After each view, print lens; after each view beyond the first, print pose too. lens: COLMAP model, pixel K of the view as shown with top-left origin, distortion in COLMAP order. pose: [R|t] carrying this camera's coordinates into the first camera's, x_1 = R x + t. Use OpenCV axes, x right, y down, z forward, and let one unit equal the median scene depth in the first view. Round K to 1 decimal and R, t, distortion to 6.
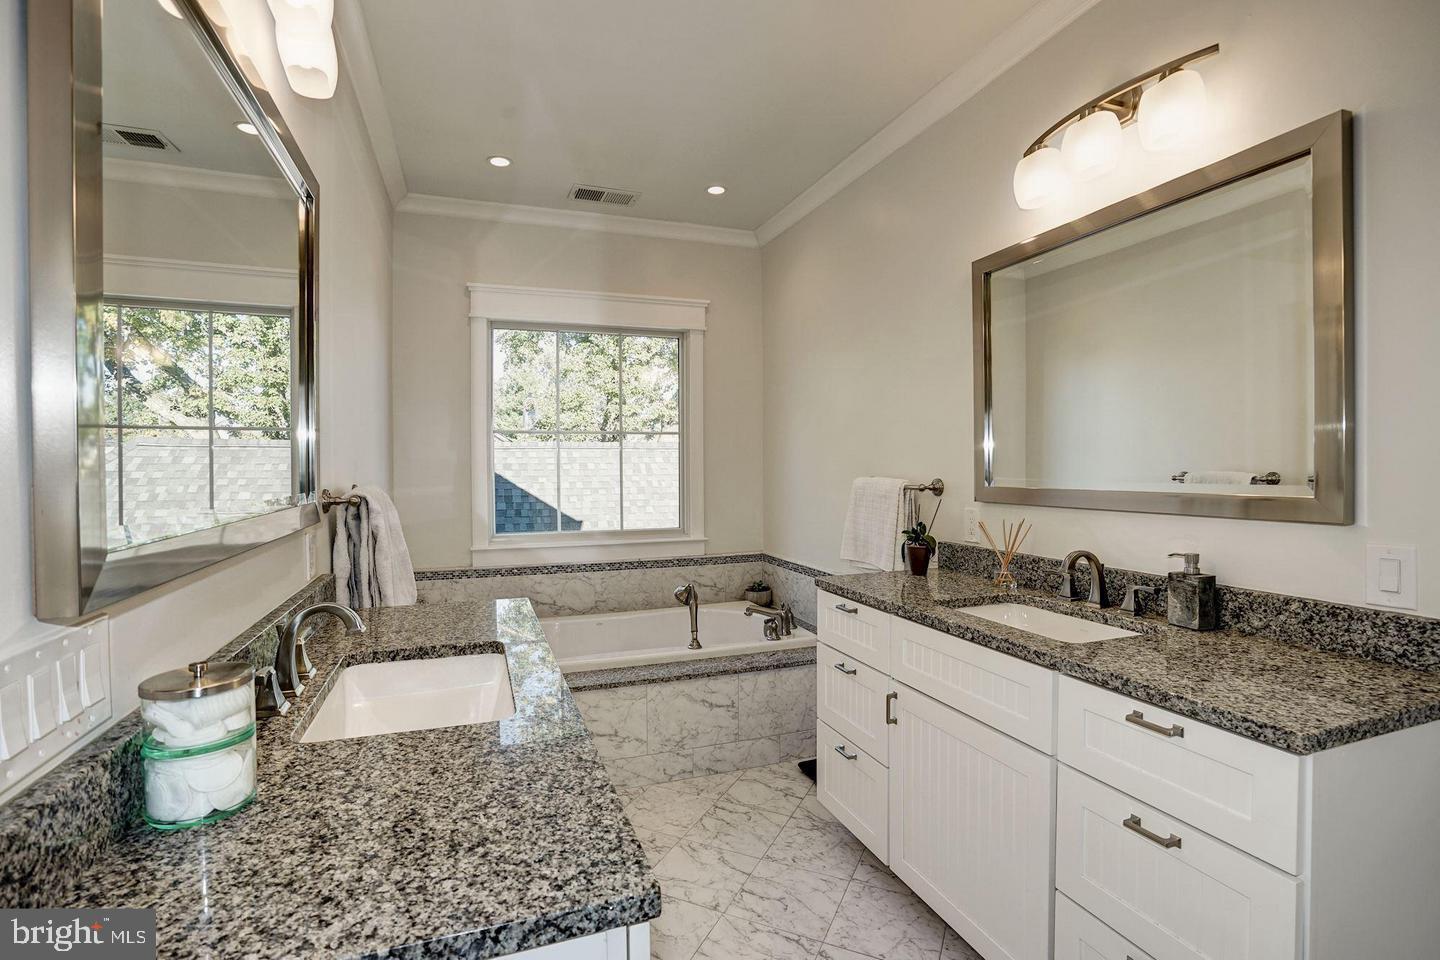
lens RADIAL K [[678.0, 0, 724.4], [0, 678.0, 469.4], [0, 0, 1]] dist [-0.000983, -0.000005]
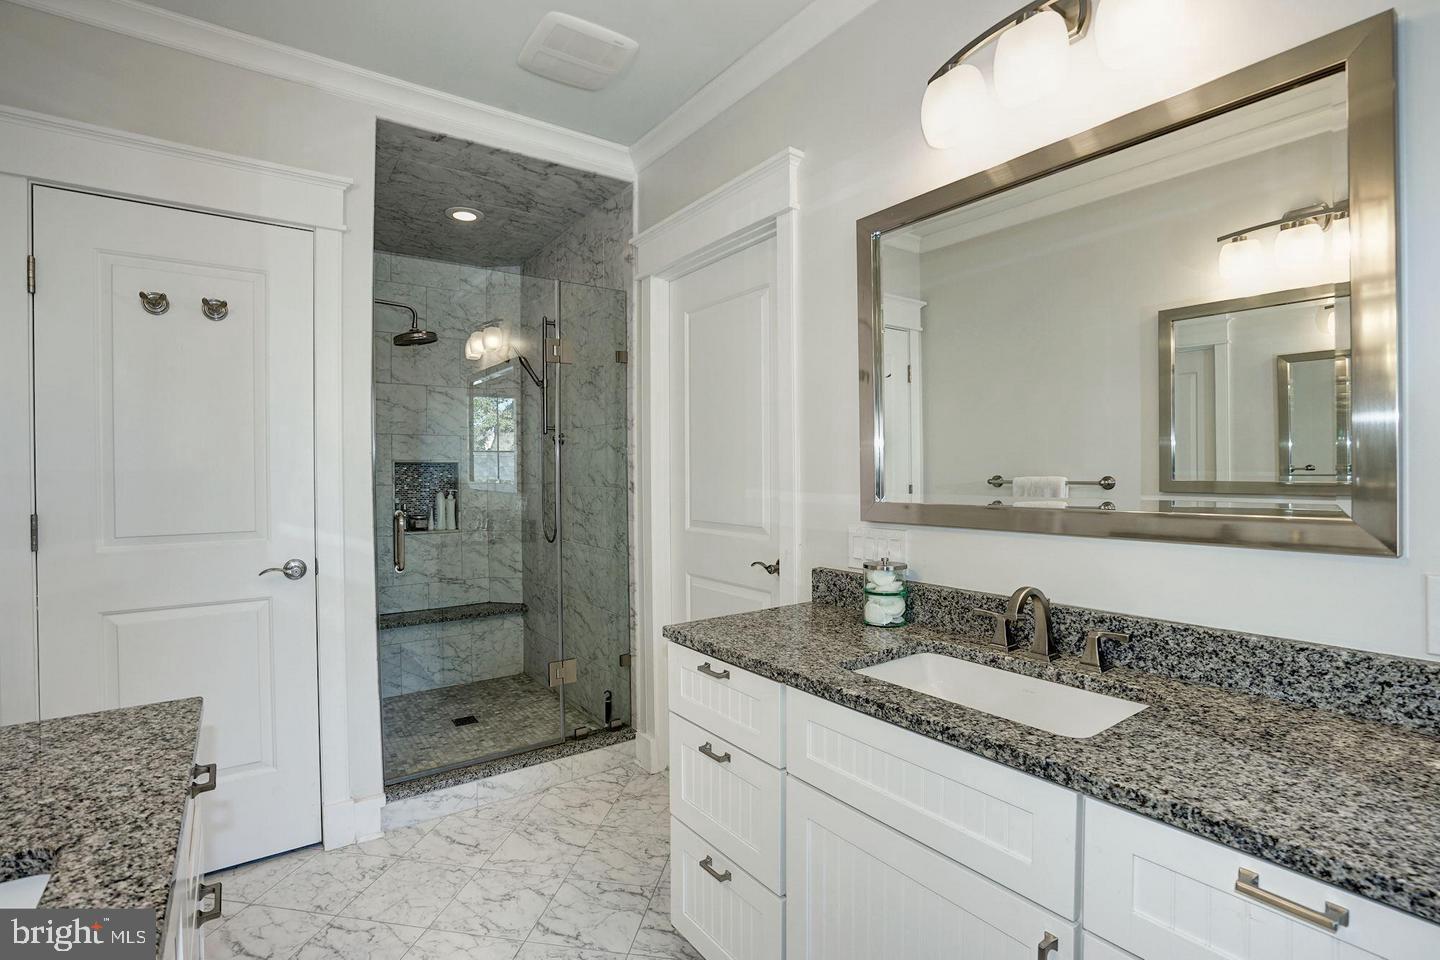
lens RADIAL K [[697.3, 0, 720.0], [0, 697.3, 480.0], [0, 0, 1]] dist [-0.000488, -0.000022]
pose [[0.959512, -0.008239, 0.281546, -0.025389], [0.004319, 0.999885, 0.014540, -0.012861], [-0.281634, -0.012735, 0.959438, 0.315591]]
